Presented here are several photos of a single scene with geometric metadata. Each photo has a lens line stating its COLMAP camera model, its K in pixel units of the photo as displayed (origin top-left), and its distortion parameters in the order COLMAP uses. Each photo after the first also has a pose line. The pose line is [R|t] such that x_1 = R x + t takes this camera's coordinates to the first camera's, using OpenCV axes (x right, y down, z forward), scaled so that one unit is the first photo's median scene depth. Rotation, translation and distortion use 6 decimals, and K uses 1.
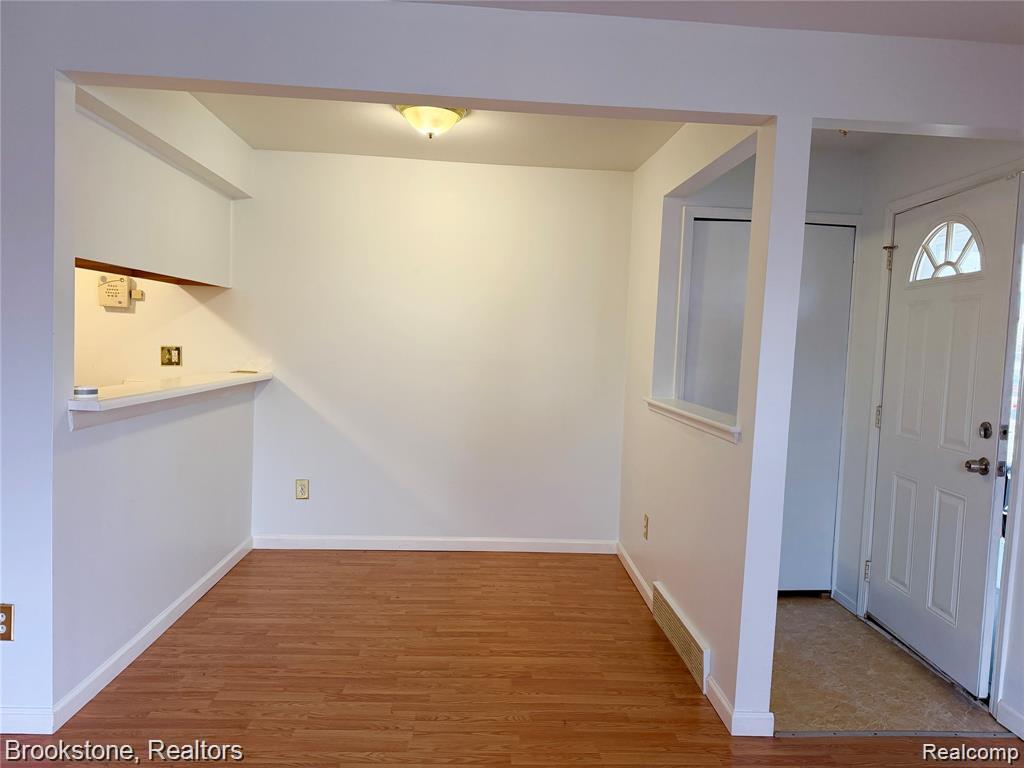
lens RADIAL K [[709.0, 0, 512.0], [0, 709.0, 384.0], [0, 0, 1]] dist [0.104788, -0.158059]
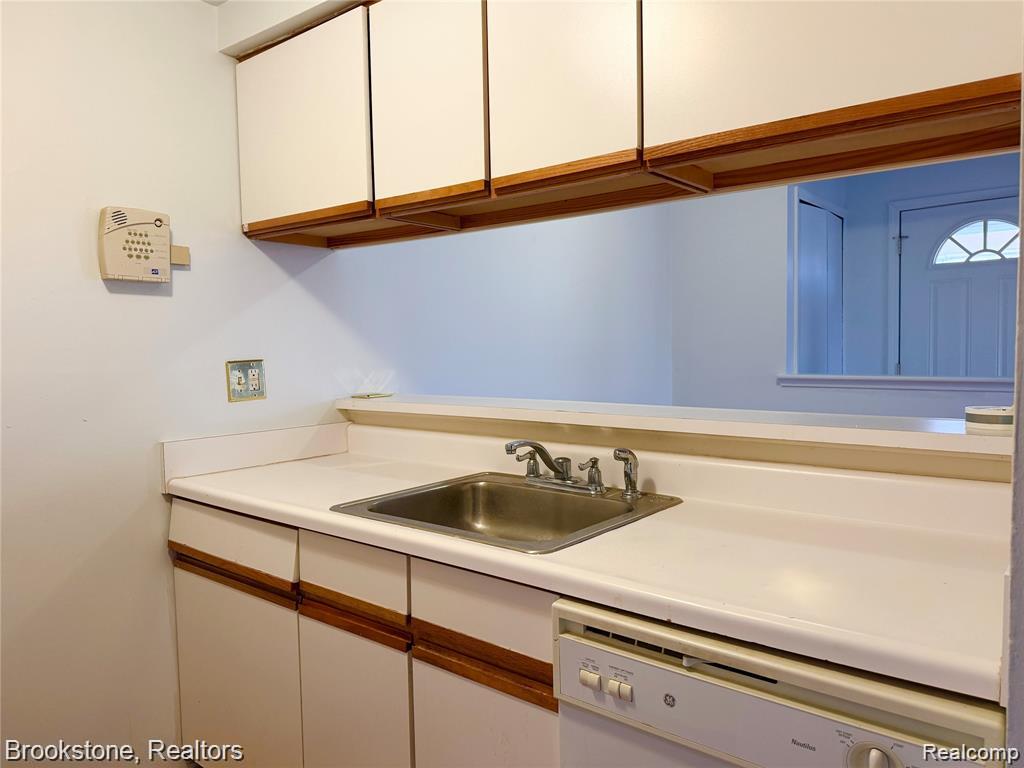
lens RADIAL K [[709.0, 0, 512.0], [0, 709.0, 384.0], [0, 0, 1]] dist [0.104788, -0.158059]
pose [[0.676985, -0.095645, 0.729755, -0.886247], [0.089017, 0.994882, 0.047813, -0.054486], [-0.730593, 0.032592, 0.682035, 0.645085]]
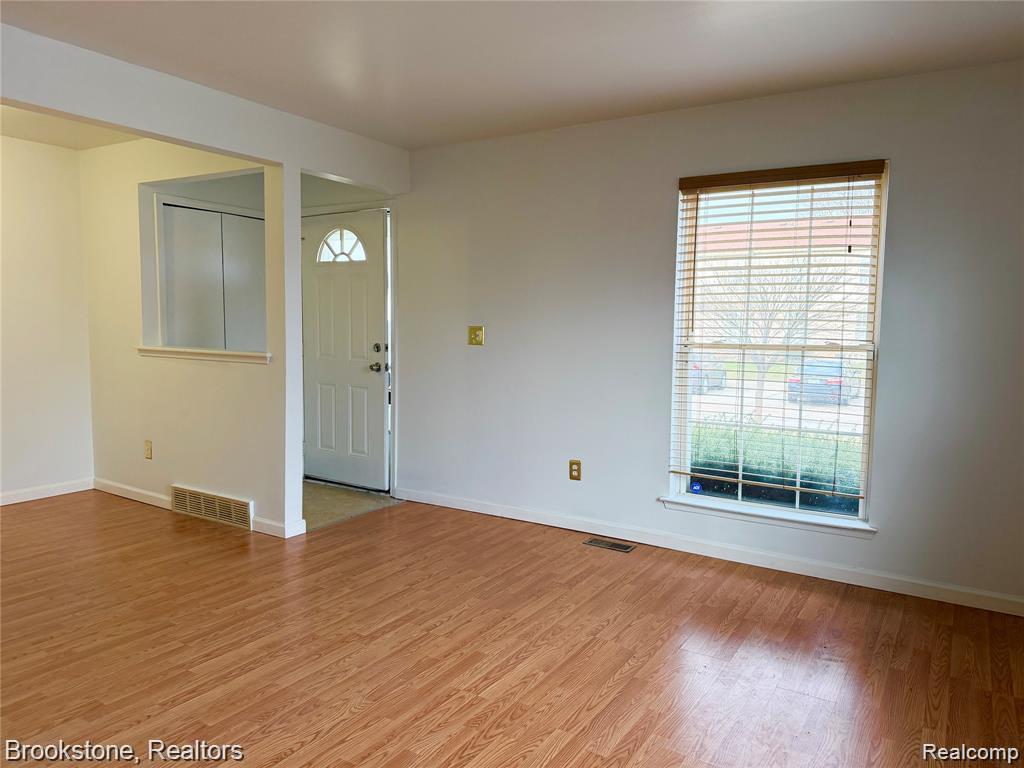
lens RADIAL K [[709.0, 0, 512.0], [0, 709.0, 384.0], [0, 0, 1]] dist [0.104788, -0.158059]
pose [[0.582239, -0.100975, 0.806723, -0.487261], [0.056027, 0.994882, 0.084090, 0.017407], [-0.811085, -0.003762, 0.584916, -0.274436]]
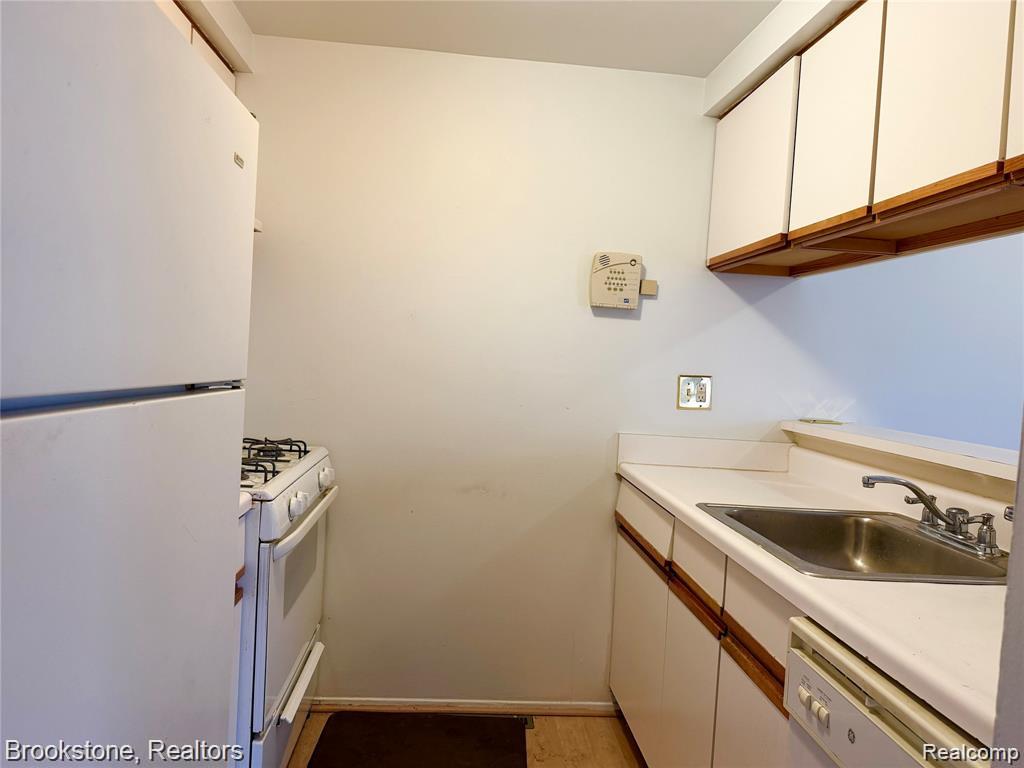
lens RADIAL K [[709.0, 0, 512.0], [0, 709.0, 384.0], [0, 0, 1]] dist [0.104788, -0.158059]
pose [[0.999703, 0.015818, 0.018521, -0.785541], [-0.015416, 0.999647, -0.021632, -0.038466], [-0.018857, 0.021340, 0.999594, 0.518496]]
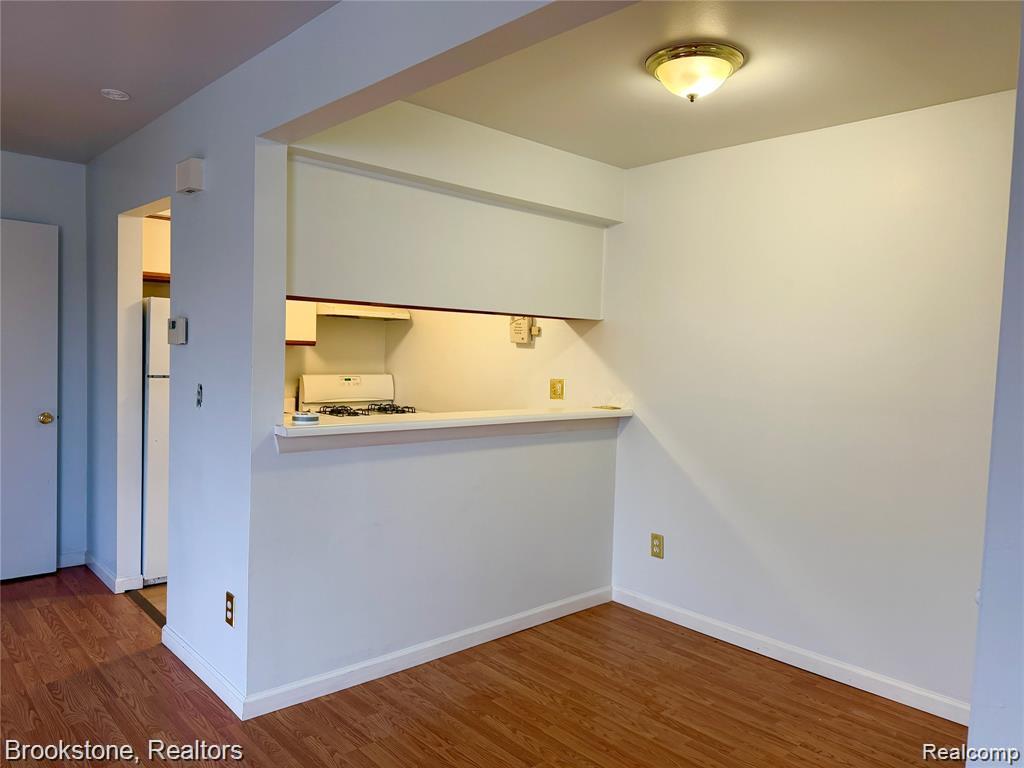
lens RADIAL K [[707.6, 0, 542.2], [0, 707.6, 386.3], [0, 0, 1]] dist [0.092354, -0.154211]
pose [[0.633158, 0.014856, -0.773880, 0.359731], [-0.050497, 0.998479, -0.022147, -0.024551], [0.772373, 0.053101, 0.632945, 0.432869]]
